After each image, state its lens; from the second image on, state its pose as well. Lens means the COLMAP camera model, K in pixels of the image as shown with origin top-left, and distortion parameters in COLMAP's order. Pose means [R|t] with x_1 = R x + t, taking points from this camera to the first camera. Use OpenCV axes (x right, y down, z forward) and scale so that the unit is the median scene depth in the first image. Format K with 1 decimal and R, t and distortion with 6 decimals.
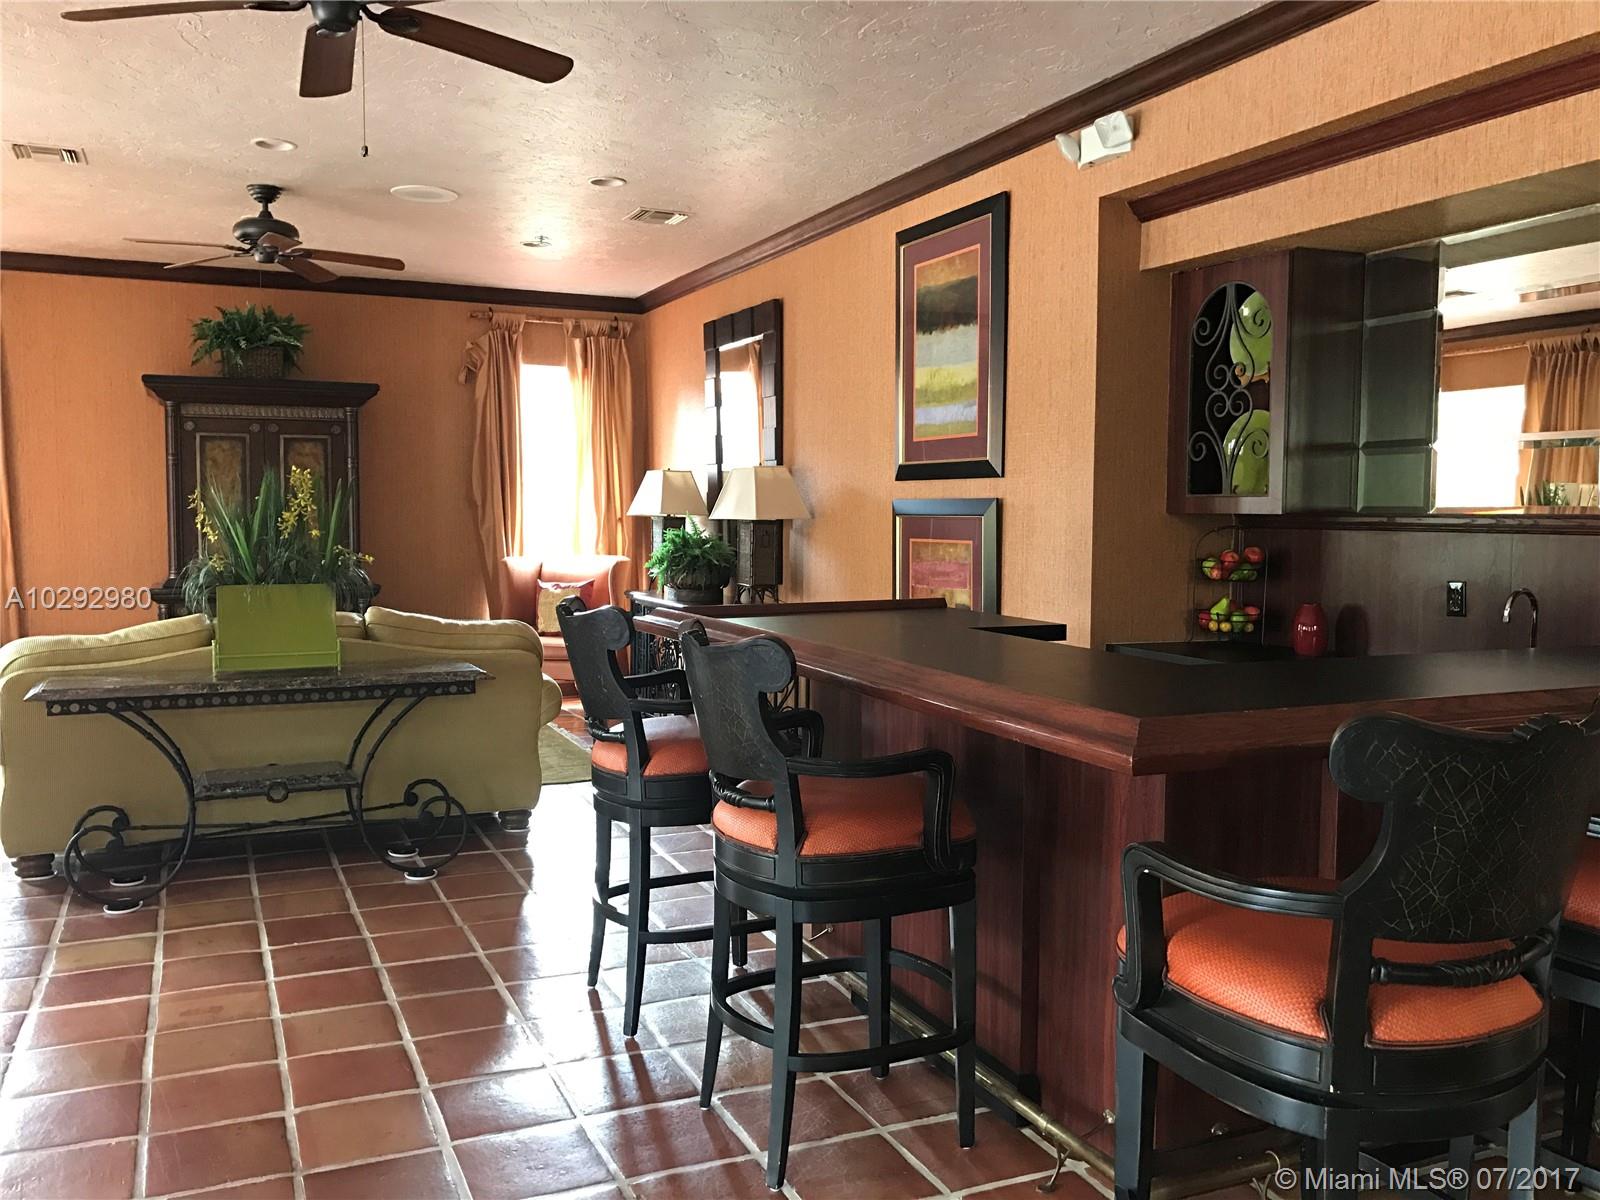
lens RADIAL K [[1341.7, 0, 801.4], [0, 1341.7, 598.7], [0, 0, 1]] dist [0.055343, -0.065576]
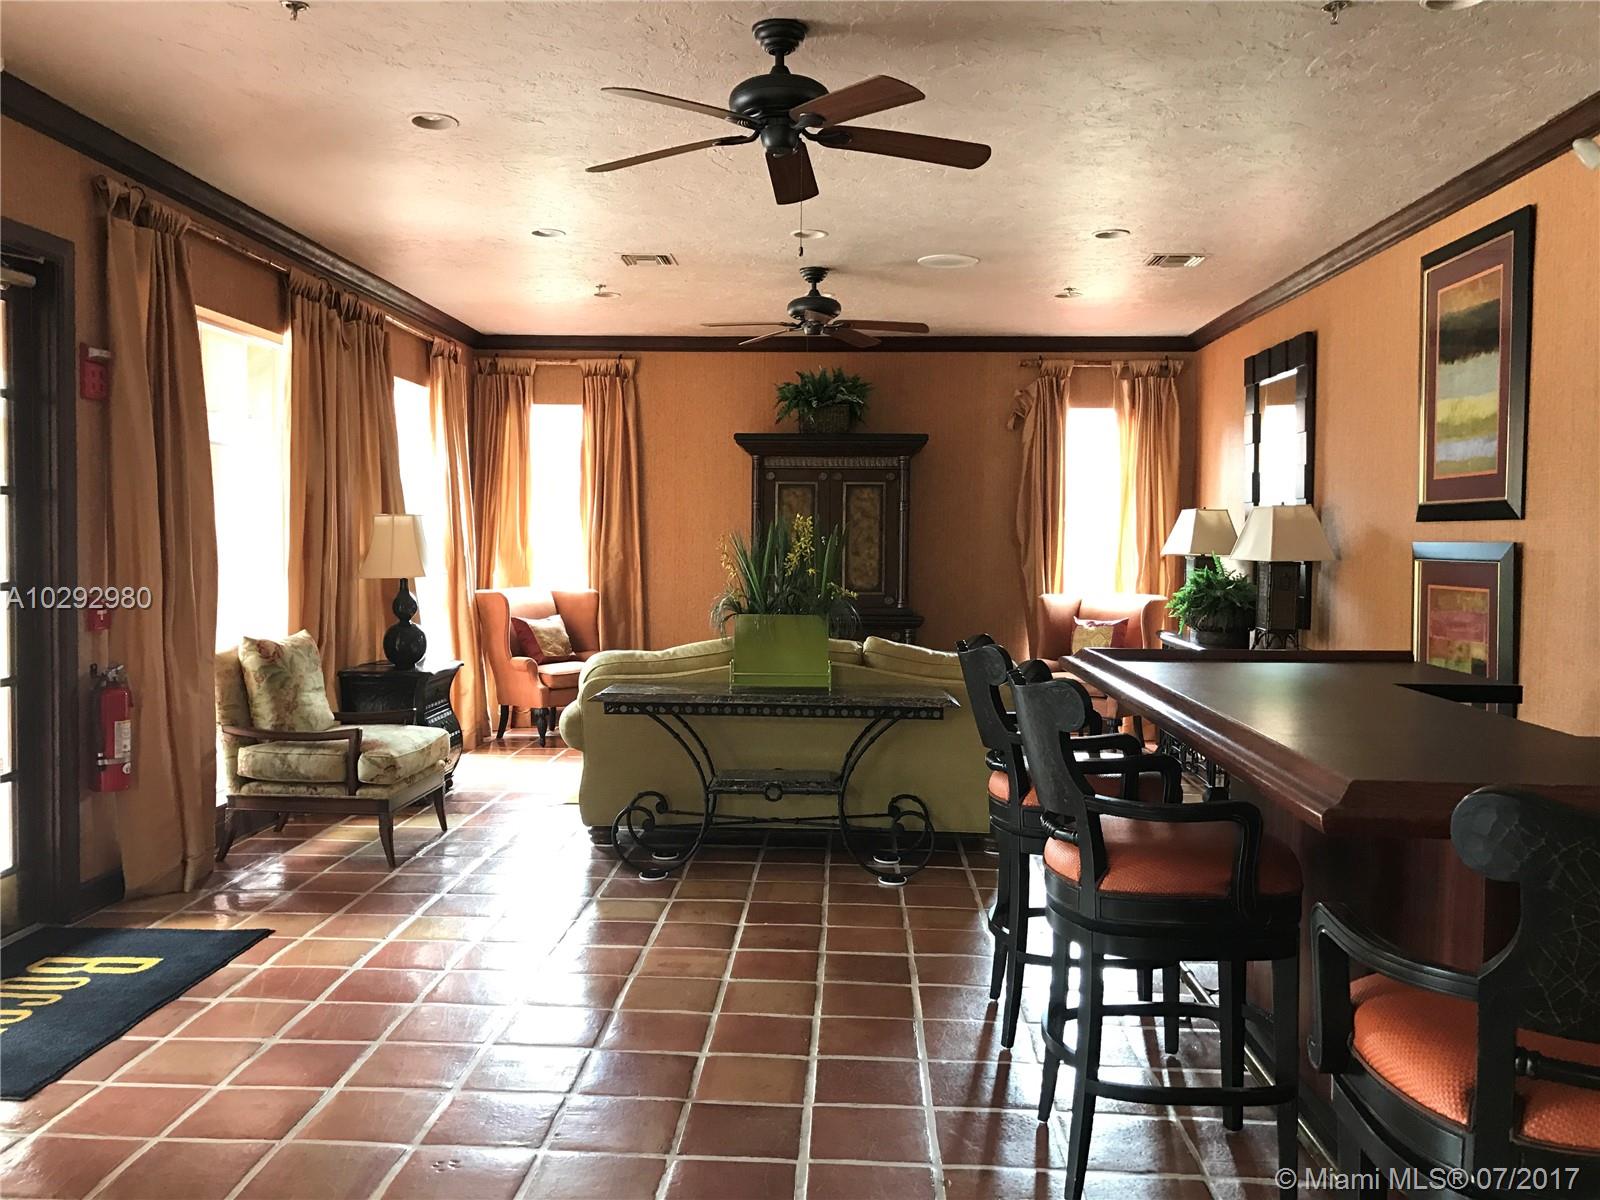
lens RADIAL K [[1341.7, 0, 795.2], [0, 1341.7, 600.3], [0, 0, 1]] dist [0.055343, -0.065576]
pose [[0.894099, 0.025593, -0.447137, 0.121361], [-0.036474, 0.999211, -0.015742, -0.004353], [0.446381, 0.030383, 0.894327, -0.025885]]
